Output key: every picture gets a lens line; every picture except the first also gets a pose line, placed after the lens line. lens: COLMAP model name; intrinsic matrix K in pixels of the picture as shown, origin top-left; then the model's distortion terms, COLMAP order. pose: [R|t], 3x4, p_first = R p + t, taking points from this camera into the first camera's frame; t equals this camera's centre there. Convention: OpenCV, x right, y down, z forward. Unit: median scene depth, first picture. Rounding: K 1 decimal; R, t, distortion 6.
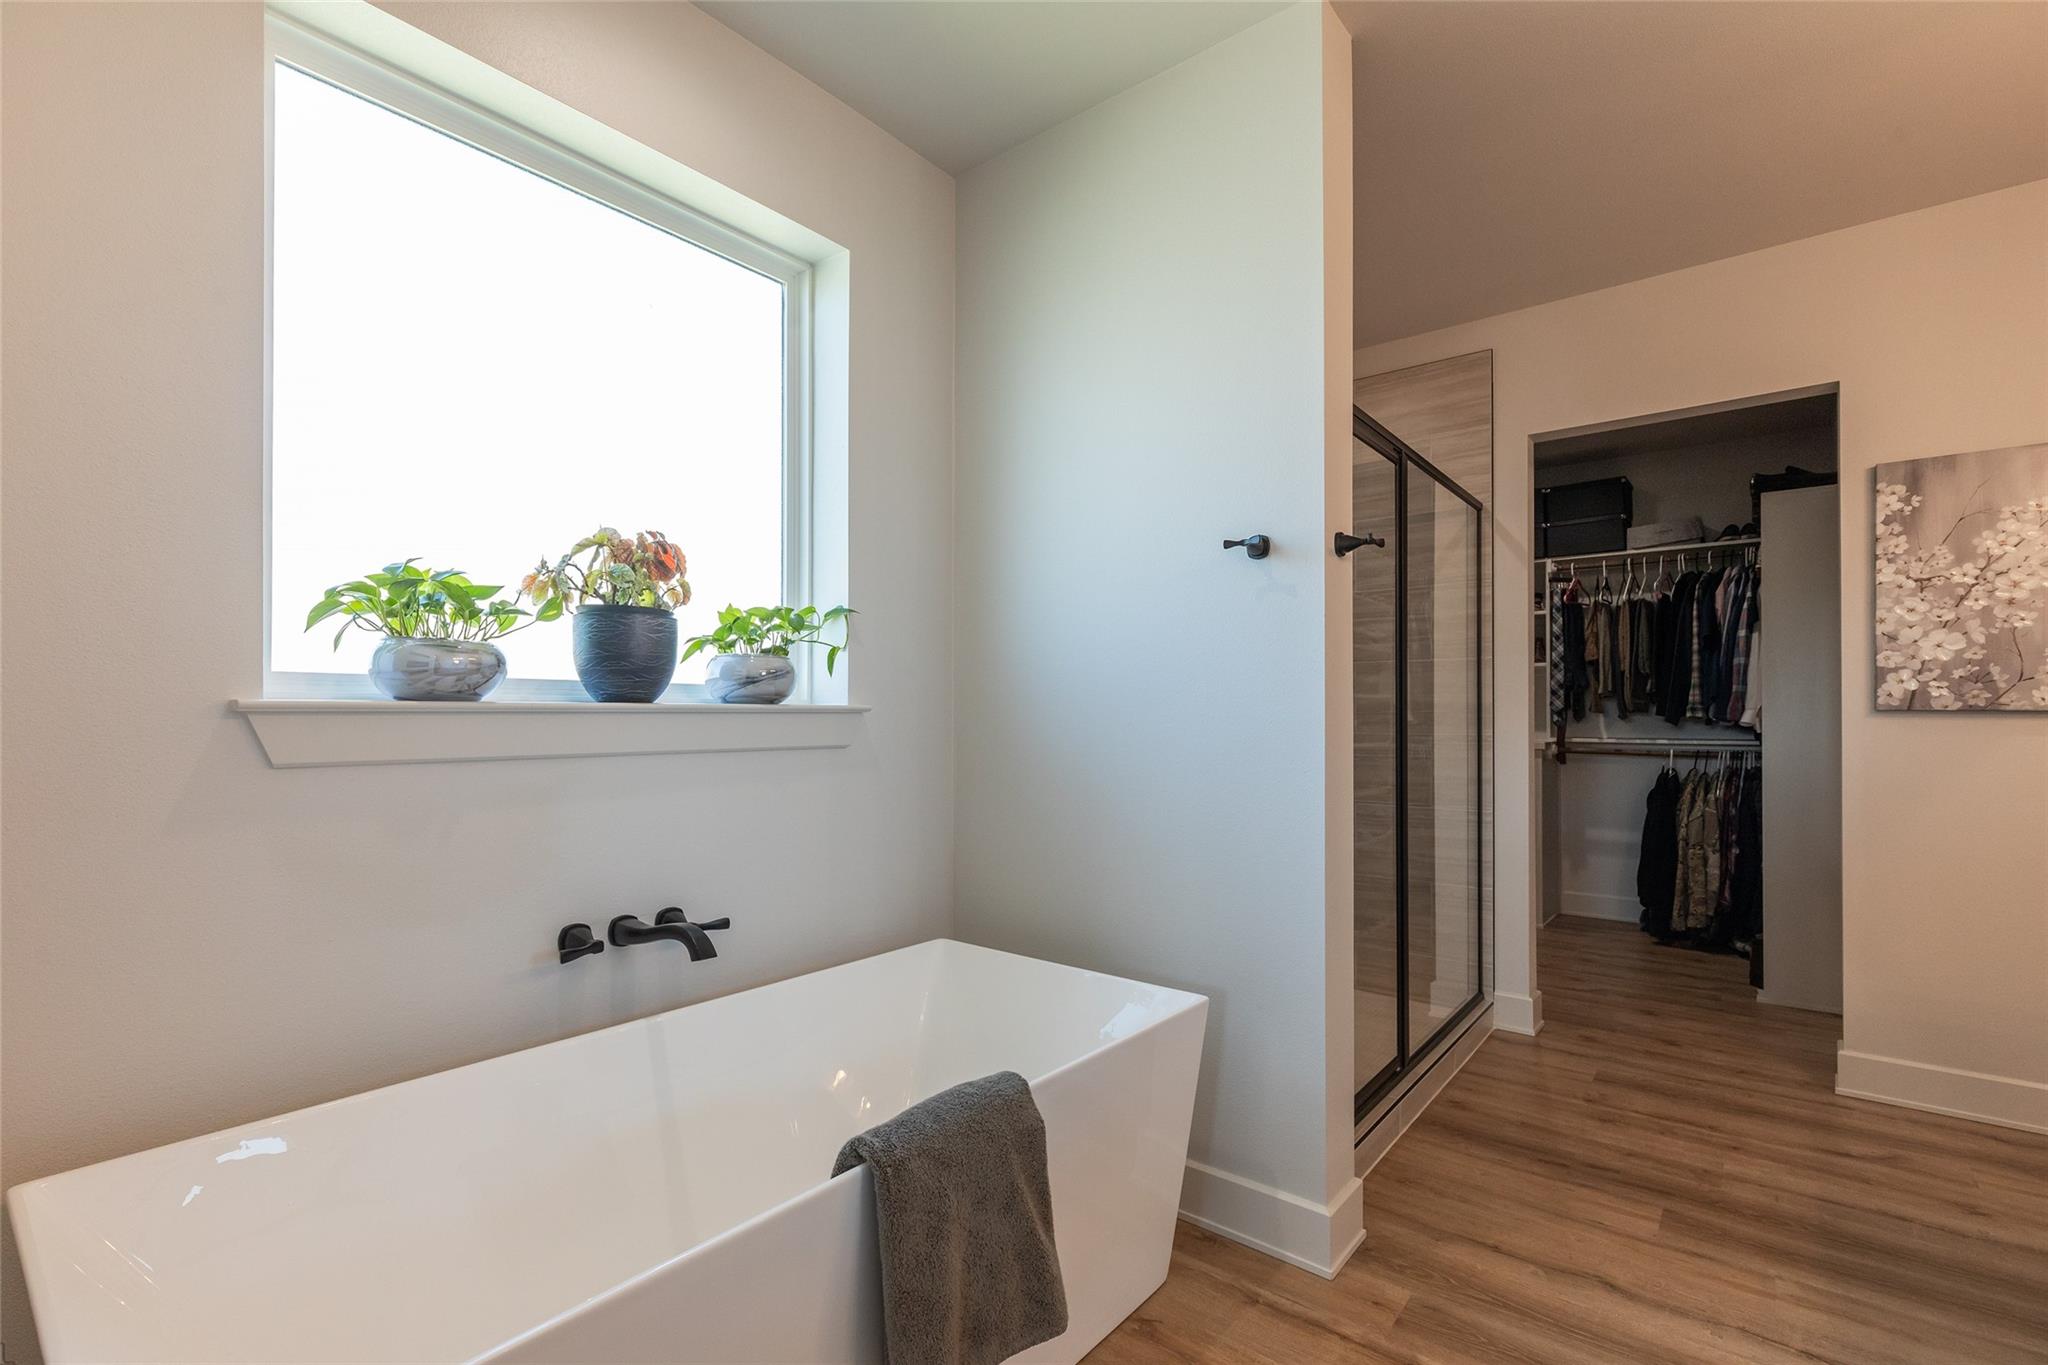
lens RADIAL K [[917.3, 0, 1010.1], [0, 917.3, 697.9], [0, 0, 1]] dist [0.000205, -0.000352]
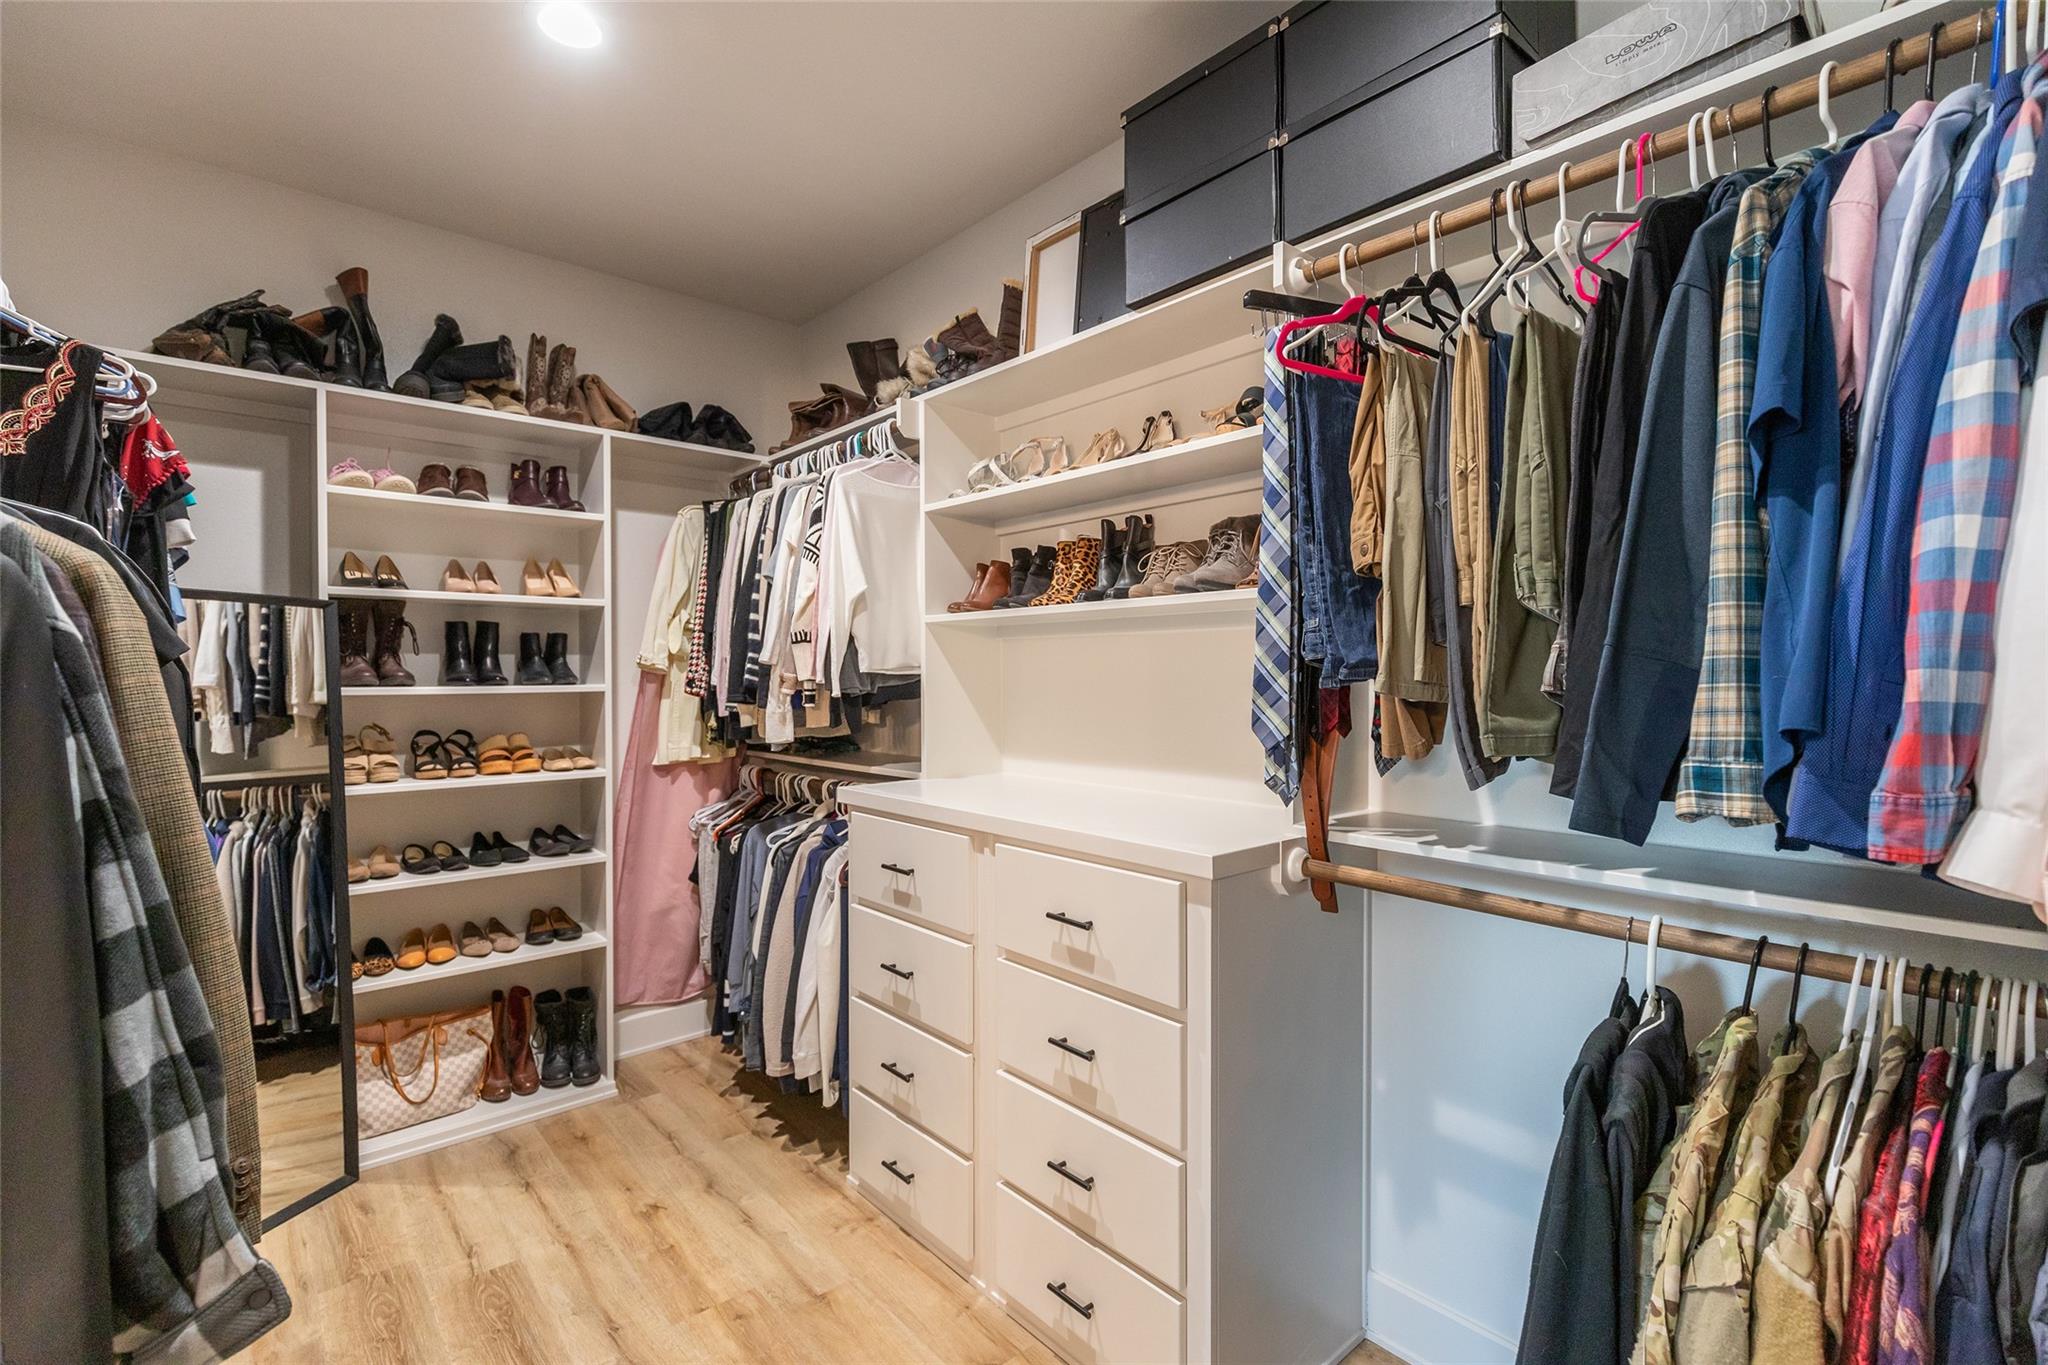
lens RADIAL K [[917.3, 0, 1040.1], [0, 917.3, 675.0], [0, 0, 1]] dist [0.000205, -0.000352]
pose [[0.989720, 0.002148, -0.143001, 0.620478], [0.000518, 0.999827, 0.018601, -0.015505], [0.143016, -0.018484, 0.989548, 0.766631]]
